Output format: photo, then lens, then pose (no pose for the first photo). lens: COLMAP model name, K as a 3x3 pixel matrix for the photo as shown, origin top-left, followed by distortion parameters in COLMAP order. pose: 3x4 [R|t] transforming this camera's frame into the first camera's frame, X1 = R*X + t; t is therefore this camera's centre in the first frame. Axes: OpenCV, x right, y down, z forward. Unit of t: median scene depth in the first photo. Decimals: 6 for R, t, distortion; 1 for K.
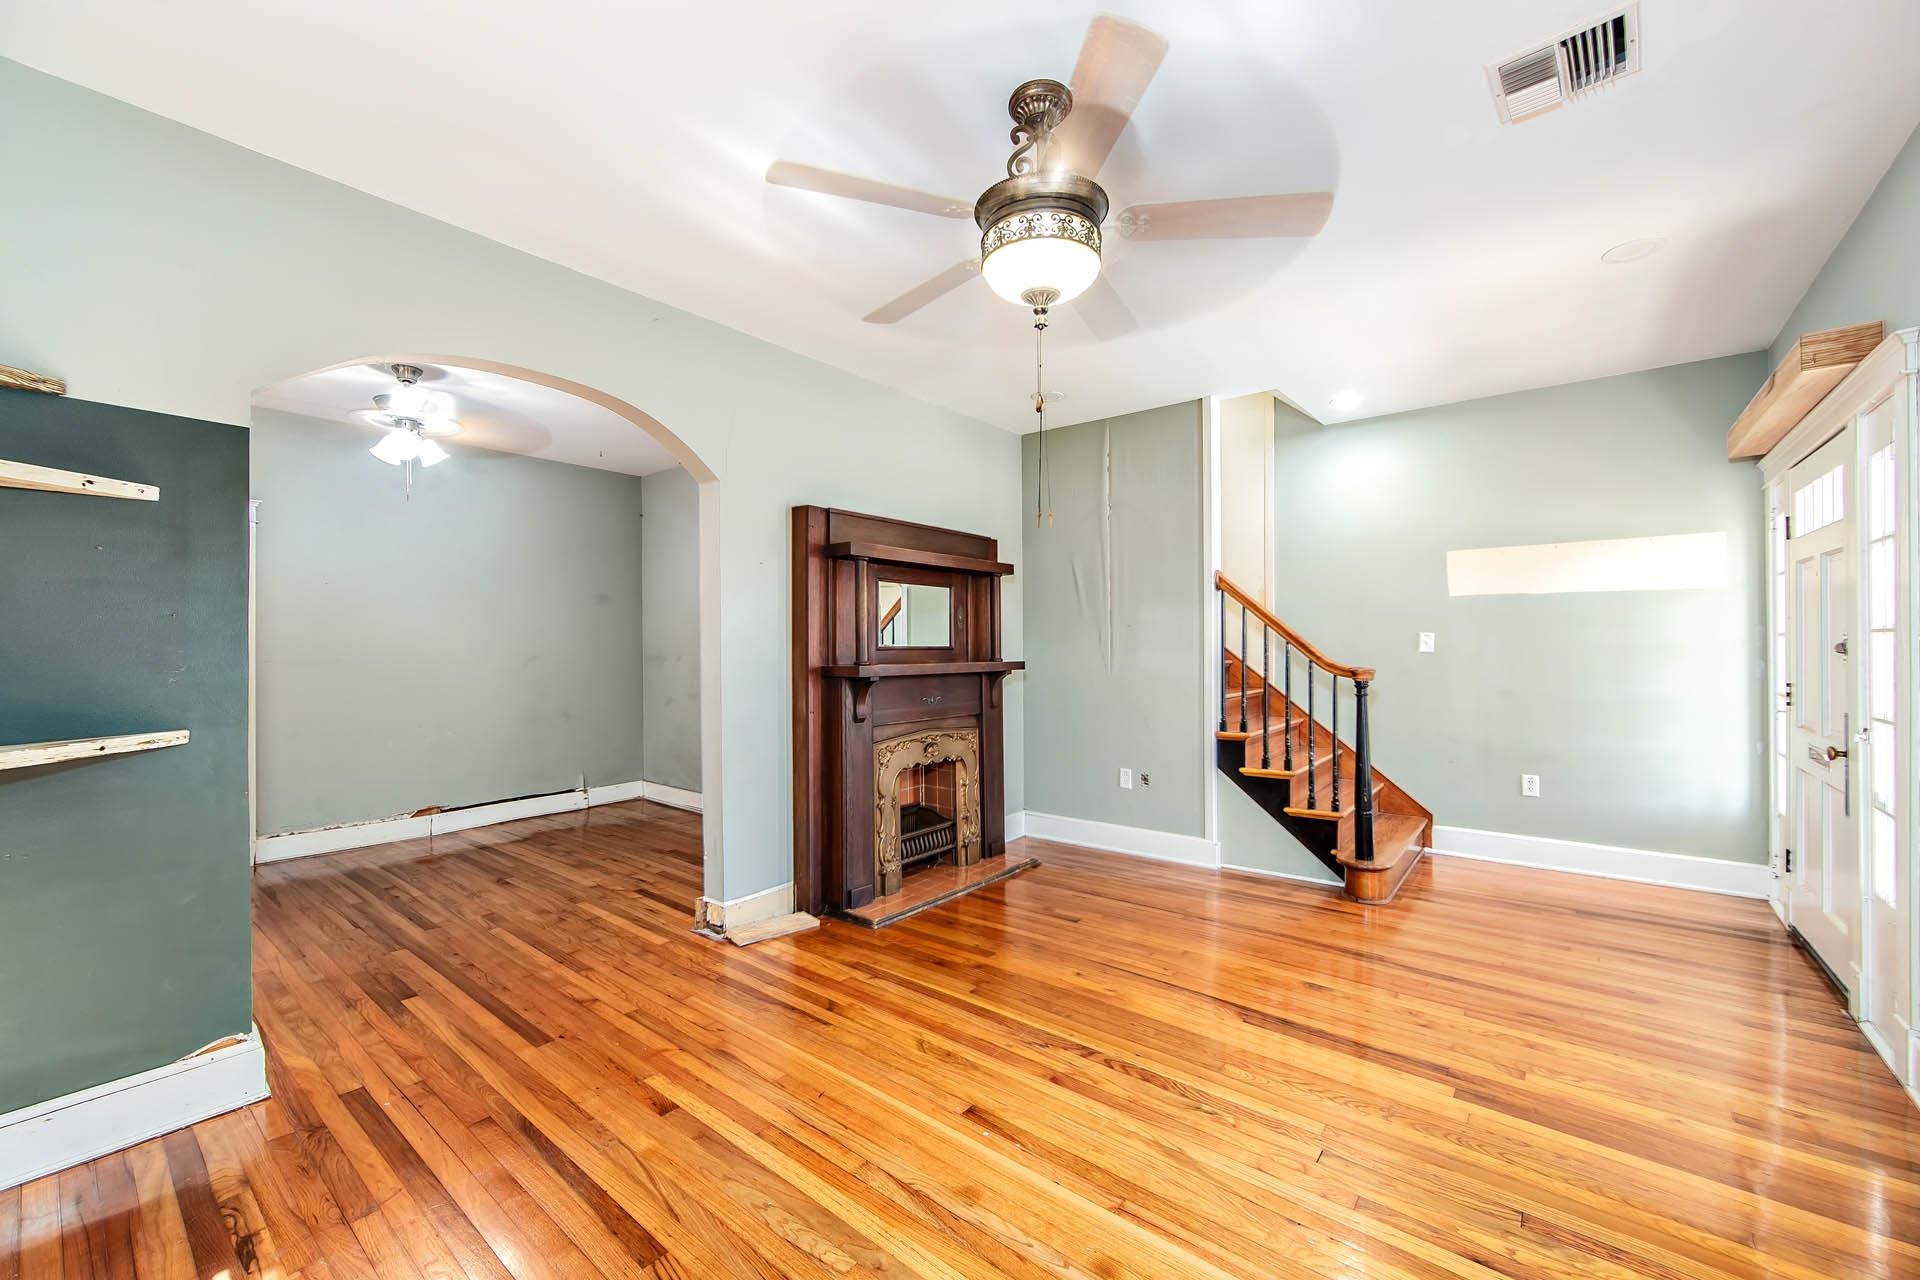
lens RADIAL K [[757.4, 0, 960.0], [0, 757.4, 640.0], [0, 0, 1]] dist [-0.002785, -0.000316]
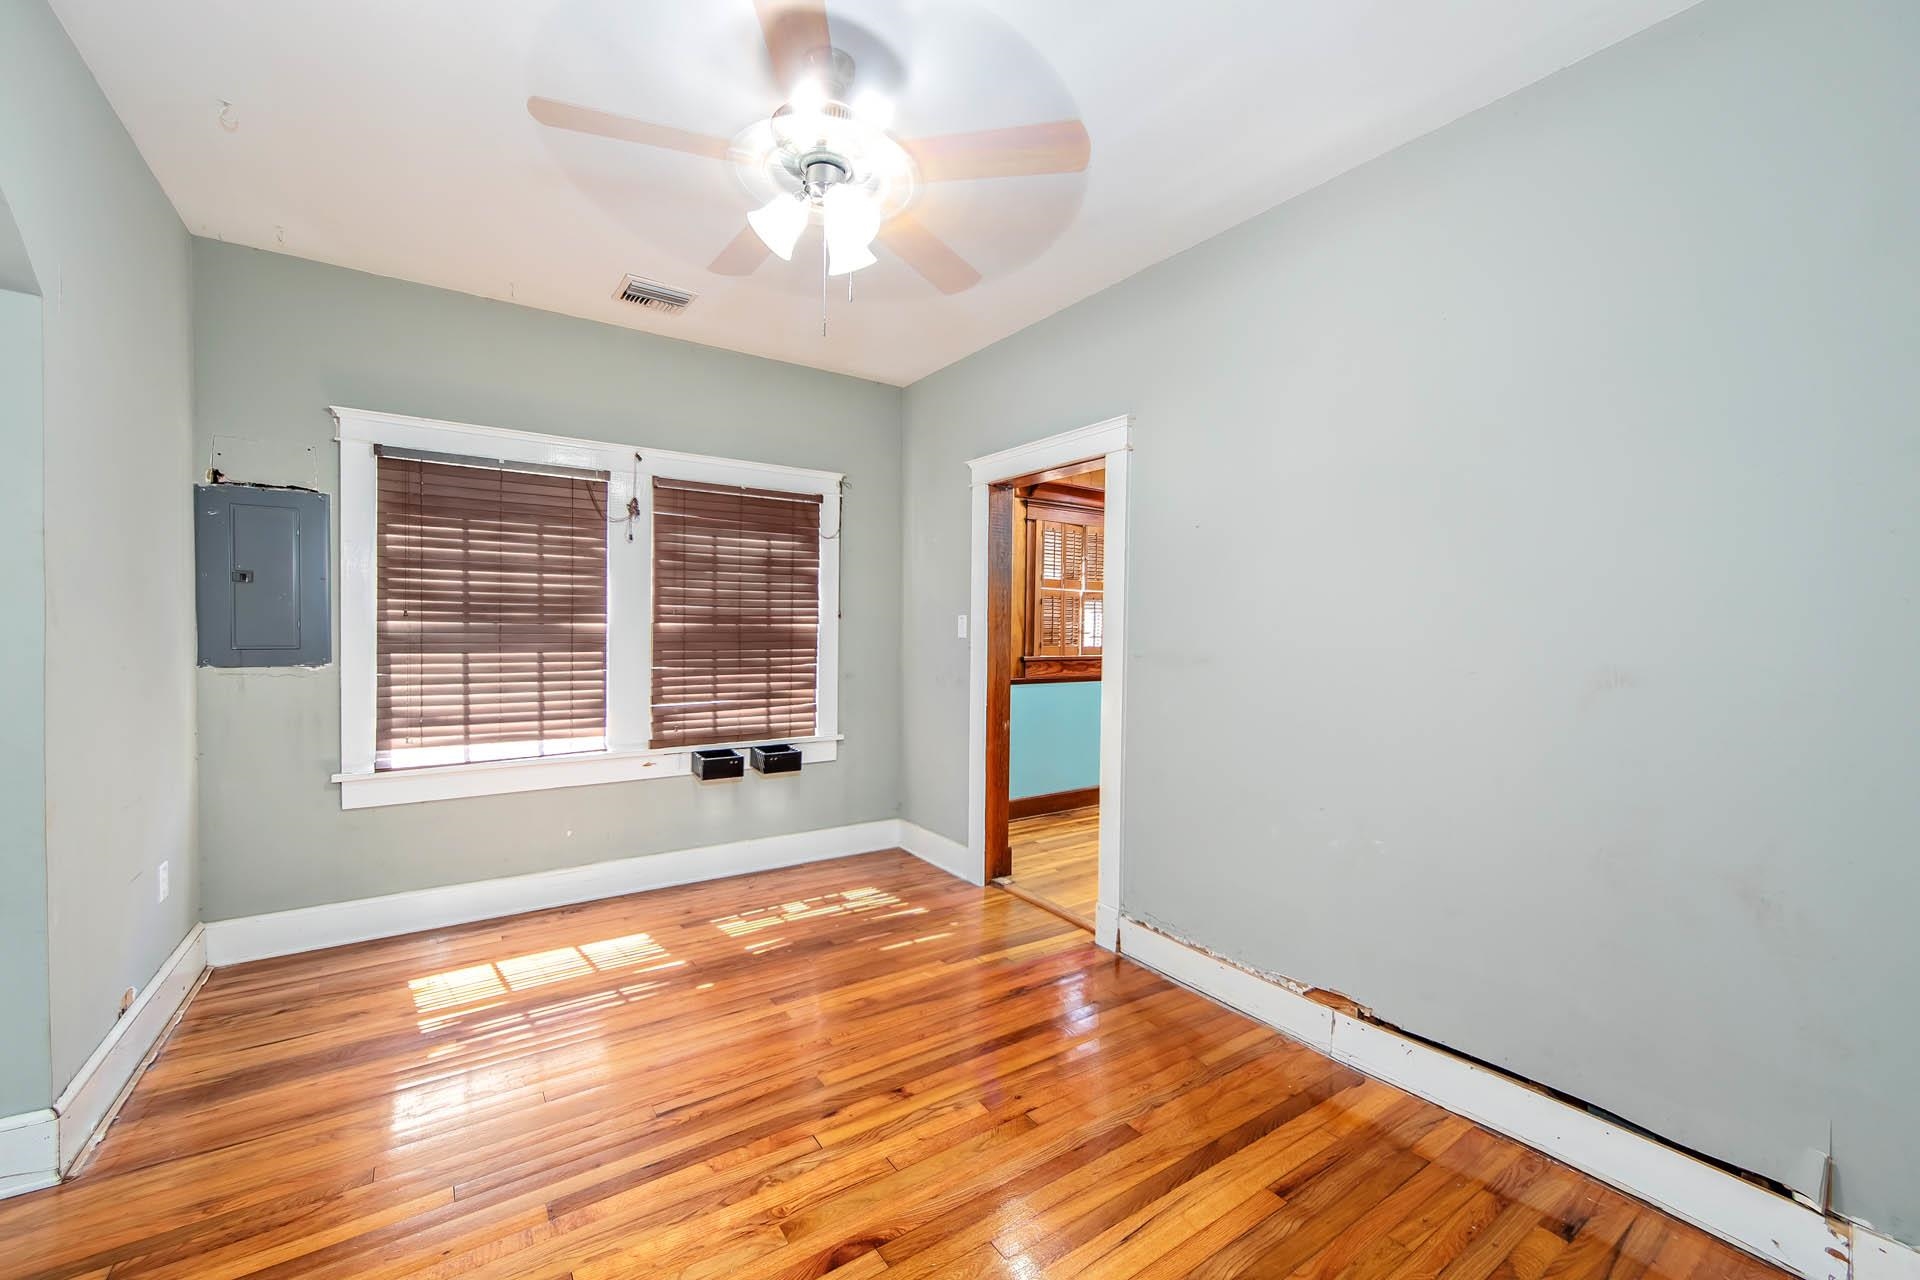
lens RADIAL K [[757.4, 0, 960.0], [0, 757.4, 640.0], [0, 0, 1]] dist [-0.002785, -0.000316]
pose [[-0.285491, 0.014161, -0.958277, -0.251134], [-0.000470, 0.999889, 0.014916, 0.000174], [0.958381, 0.004709, -0.285453, 1.152138]]
